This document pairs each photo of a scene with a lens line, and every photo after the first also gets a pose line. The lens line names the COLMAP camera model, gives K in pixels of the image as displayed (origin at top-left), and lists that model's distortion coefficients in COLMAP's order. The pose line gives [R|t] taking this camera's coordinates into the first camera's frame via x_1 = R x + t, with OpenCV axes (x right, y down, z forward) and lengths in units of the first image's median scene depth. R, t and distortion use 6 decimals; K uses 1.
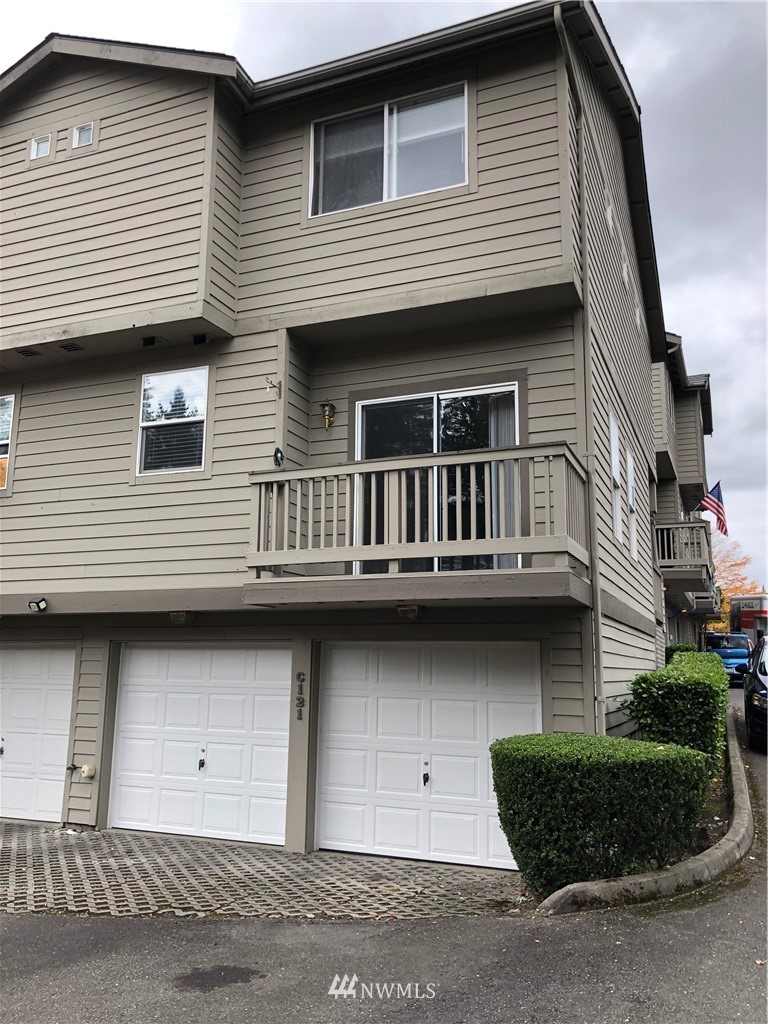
lens RADIAL K [[824.0, 0, 386.0], [0, 824.0, 512.4], [0, 0, 1]] dist [0.033830, -0.047728]
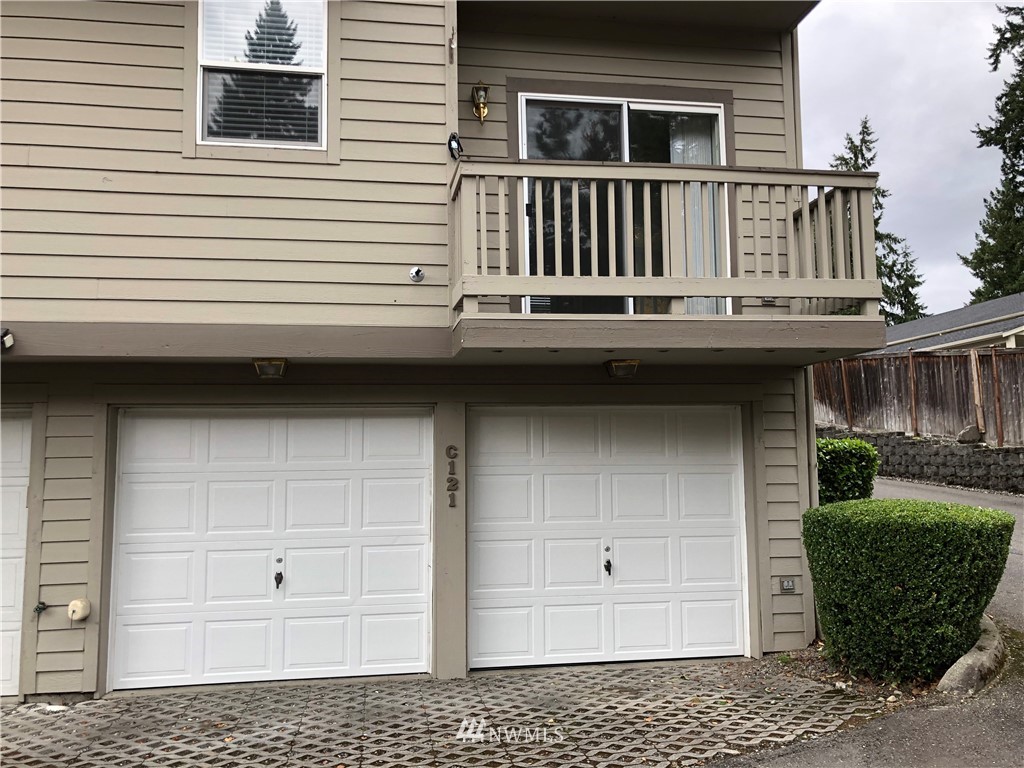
lens RADIAL K [[824.0, 0, 511.2], [0, 824.0, 384.5], [0, 0, 1]] dist [0.033830, -0.047728]
pose [[0.850231, 0.021968, 0.525951, -0.444928], [-0.073388, 0.994318, 0.077106, 0.075756], [-0.521269, -0.104156, 0.847012, 0.338563]]
